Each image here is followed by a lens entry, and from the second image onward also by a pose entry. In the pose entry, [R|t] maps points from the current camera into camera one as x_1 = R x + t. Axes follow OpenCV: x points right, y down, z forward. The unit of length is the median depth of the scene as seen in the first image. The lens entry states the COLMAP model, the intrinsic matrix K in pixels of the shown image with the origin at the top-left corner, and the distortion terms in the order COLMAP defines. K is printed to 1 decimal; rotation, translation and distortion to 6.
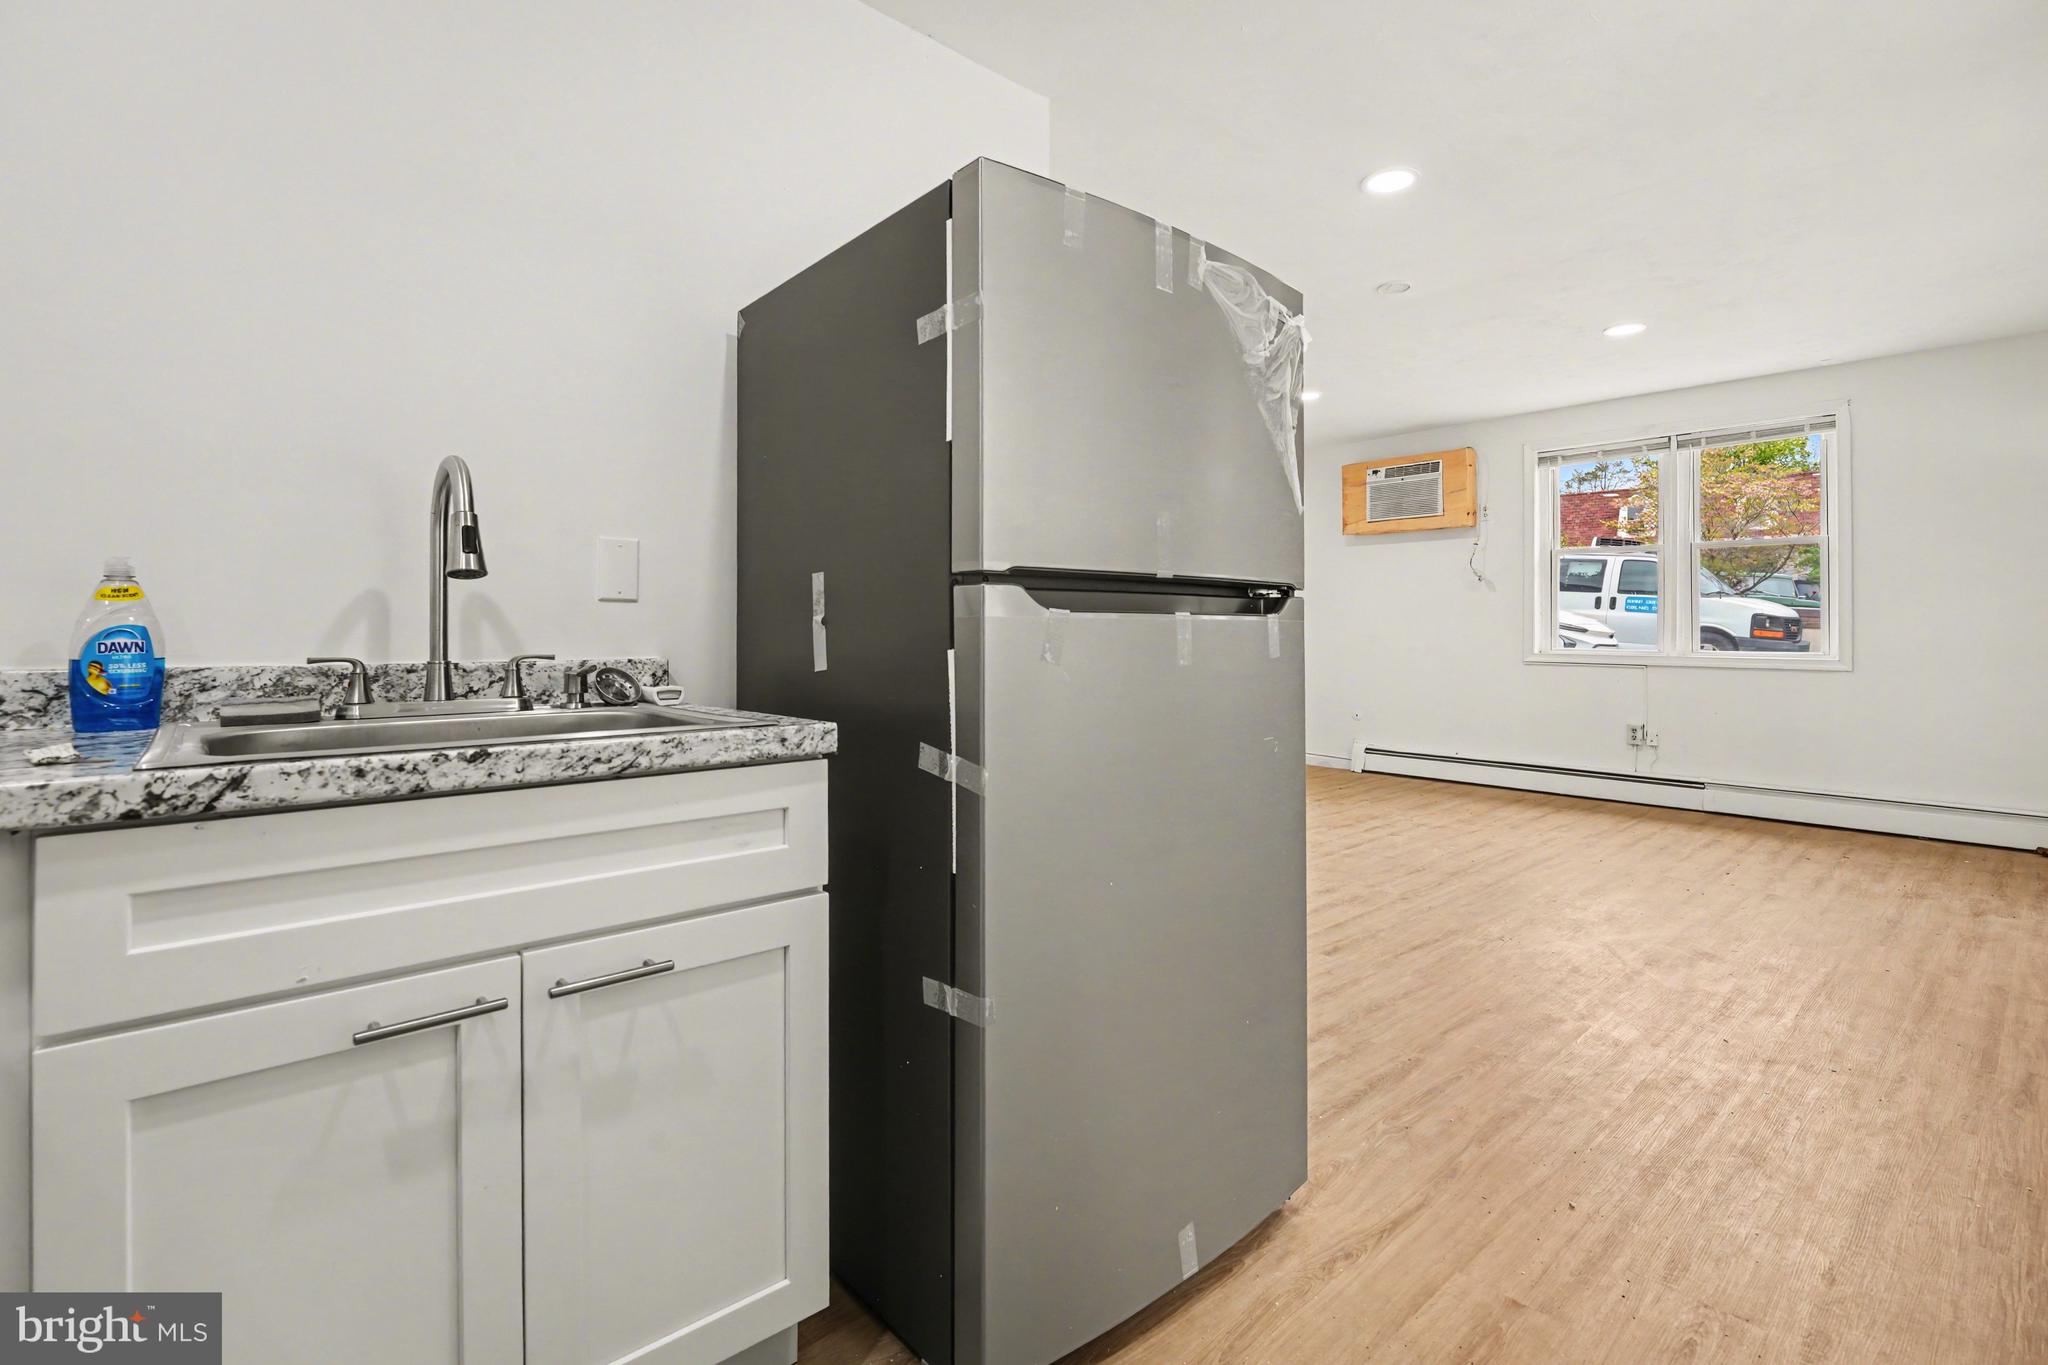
lens RADIAL K [[919.2, 0, 1021.2], [0, 919.2, 634.6], [0, 0, 1]] dist [-0.003674, -0.000491]
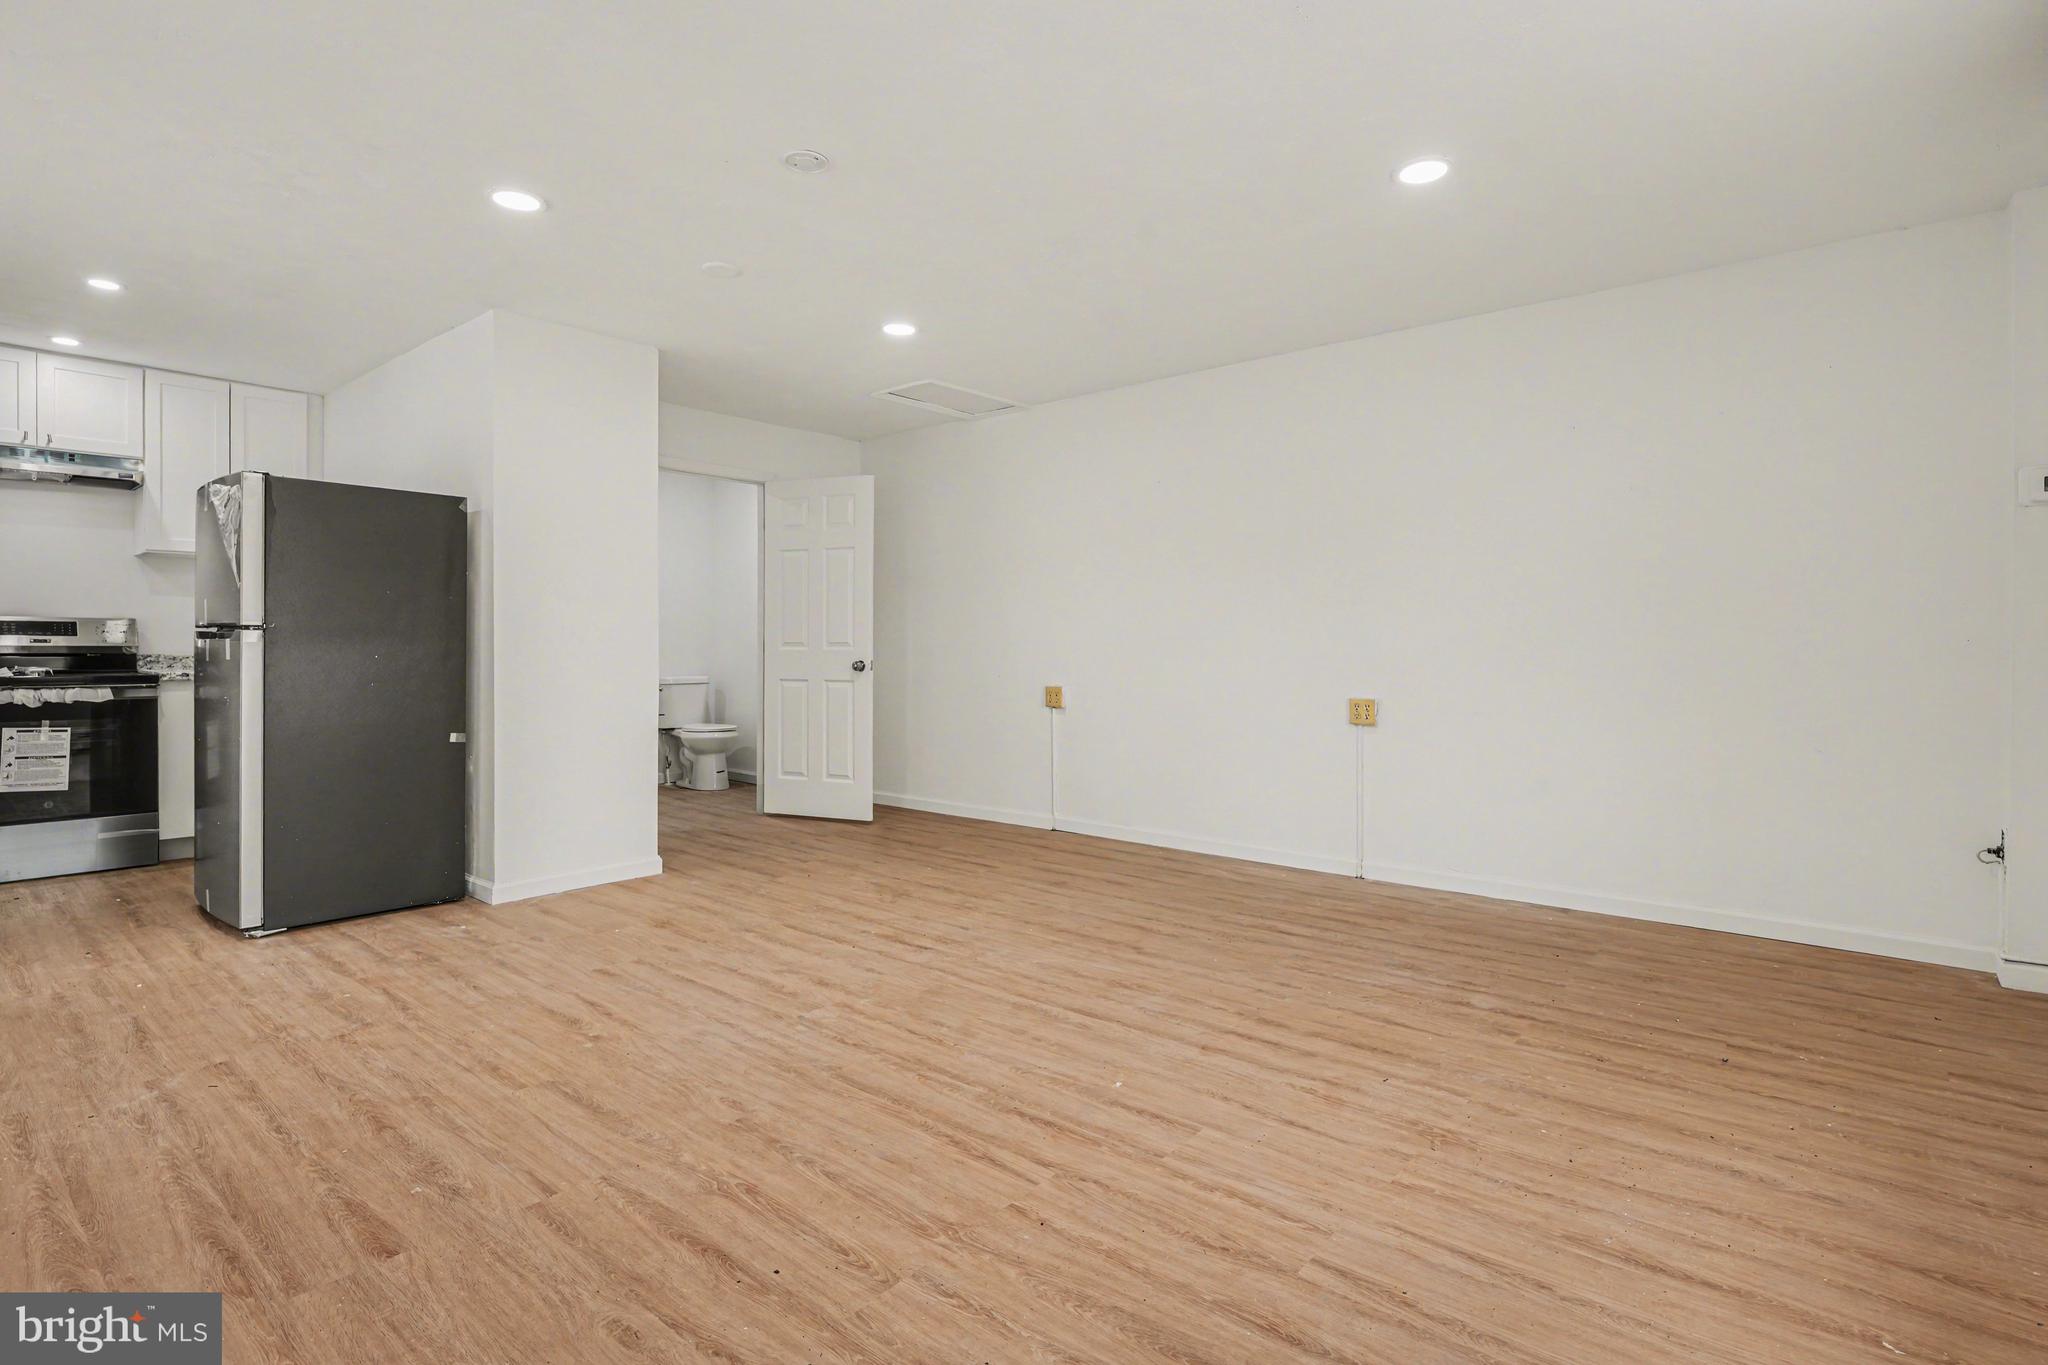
lens RADIAL K [[983.8, 0, 1030.6], [0, 983.8, 636.6], [0, 0, 1]] dist [-0.008226, -0.000641]
pose [[0.162096, -0.012289, -0.986698, 0.742389], [-0.006114, 0.999891, -0.013458, -0.001757], [0.986756, 0.008214, 0.162003, 0.650719]]
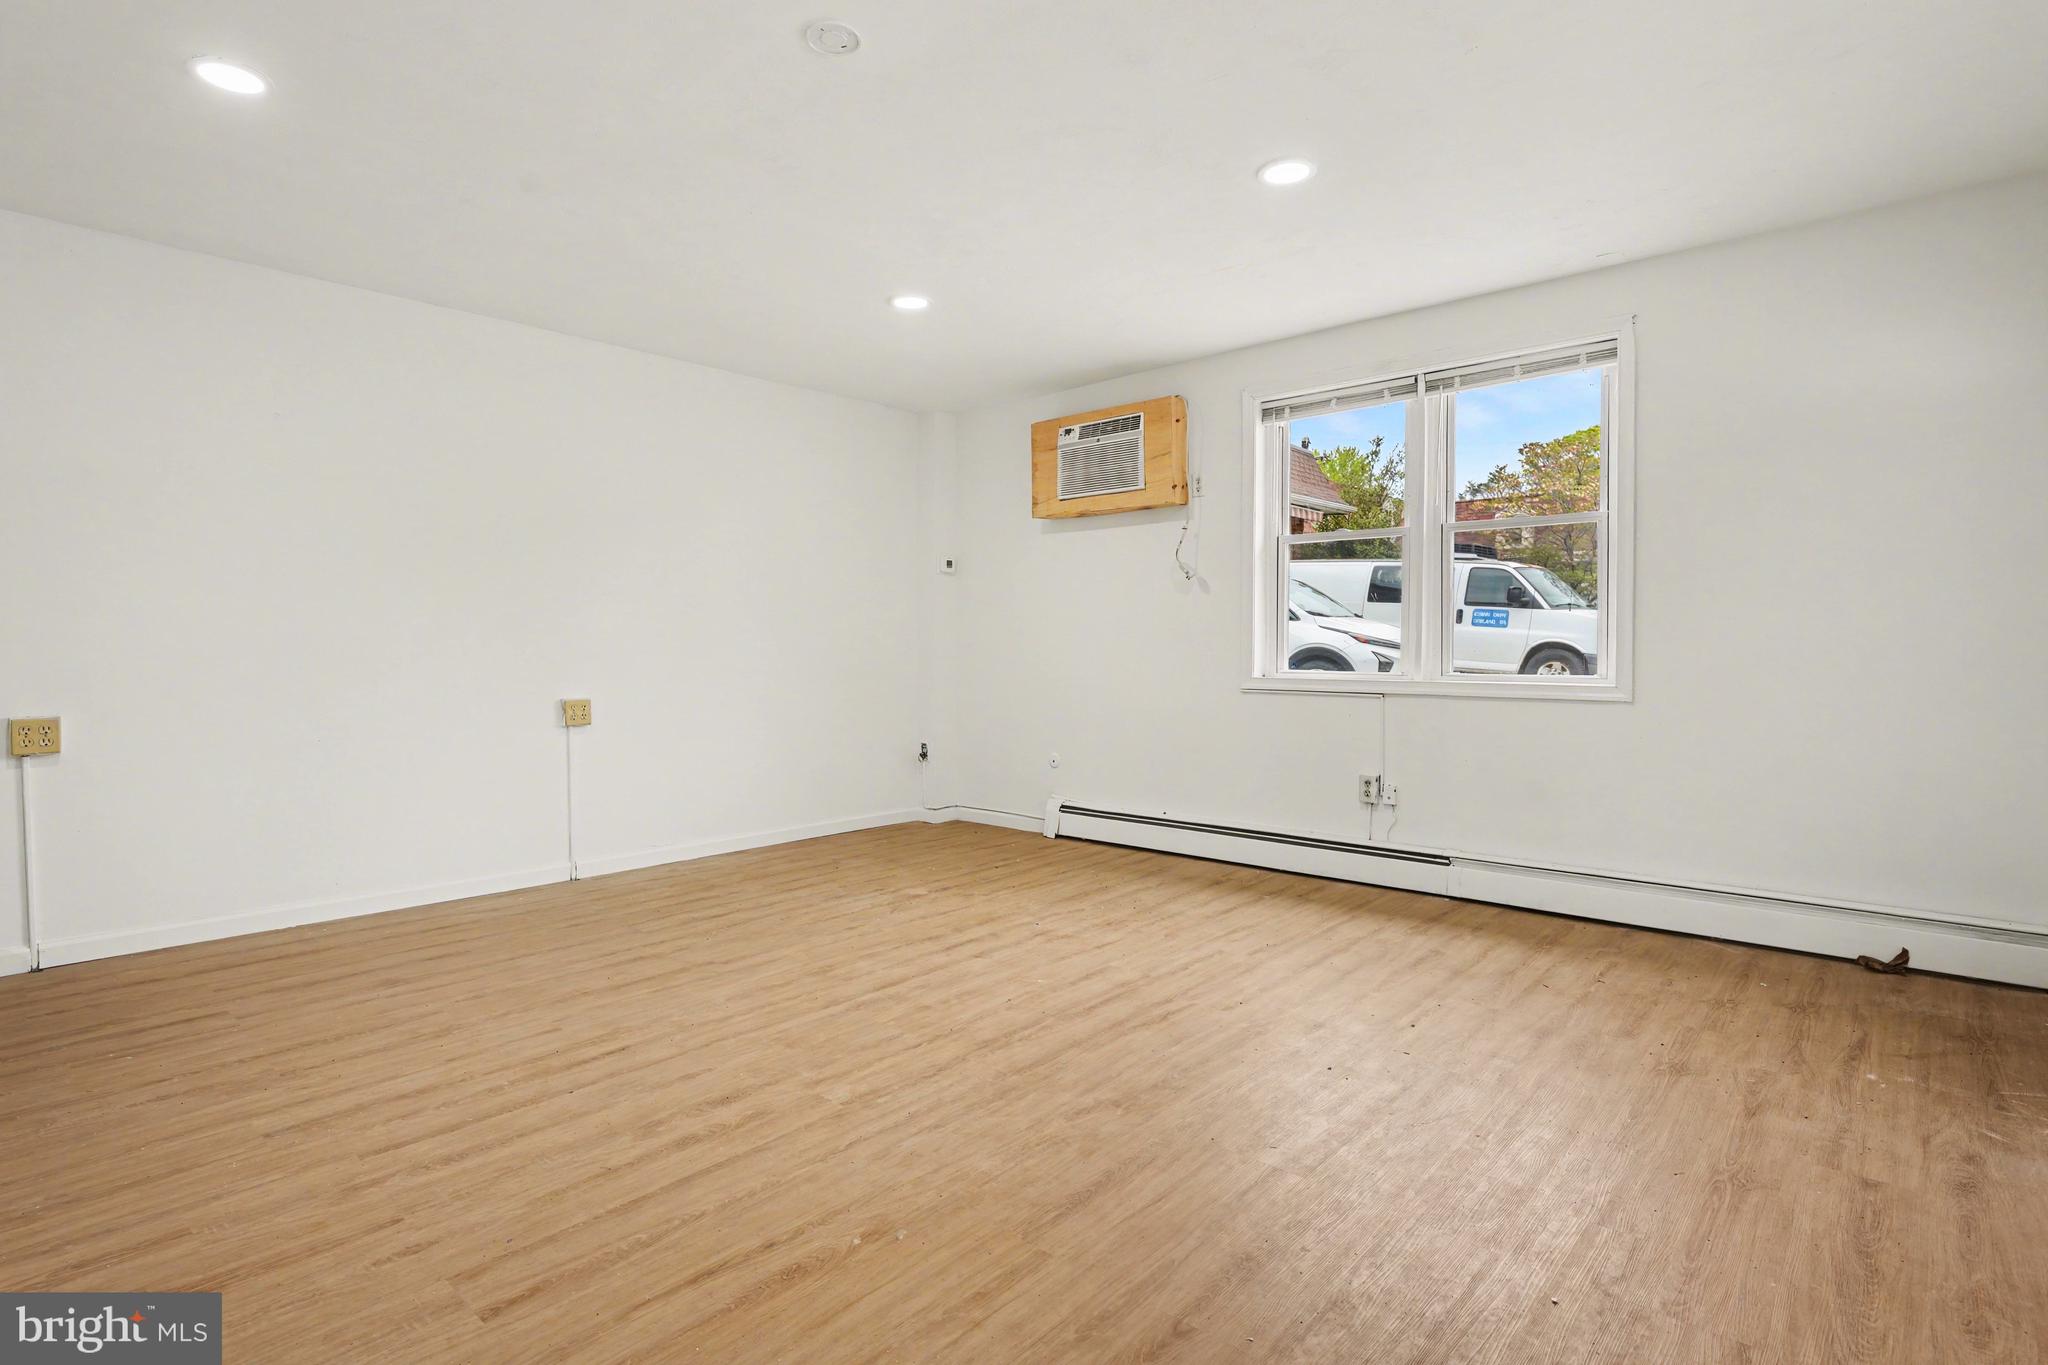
lens RADIAL K [[974.3, 0, 1024.0], [0, 974.3, 682.5], [0, 0, 1]] dist [-0.001164, -0.000373]
pose [[0.994469, -0.006757, 0.104813, 0.284915], [0.003655, 0.999550, 0.029759, 0.000467], [-0.104967, -0.029211, 0.994047, 0.237952]]
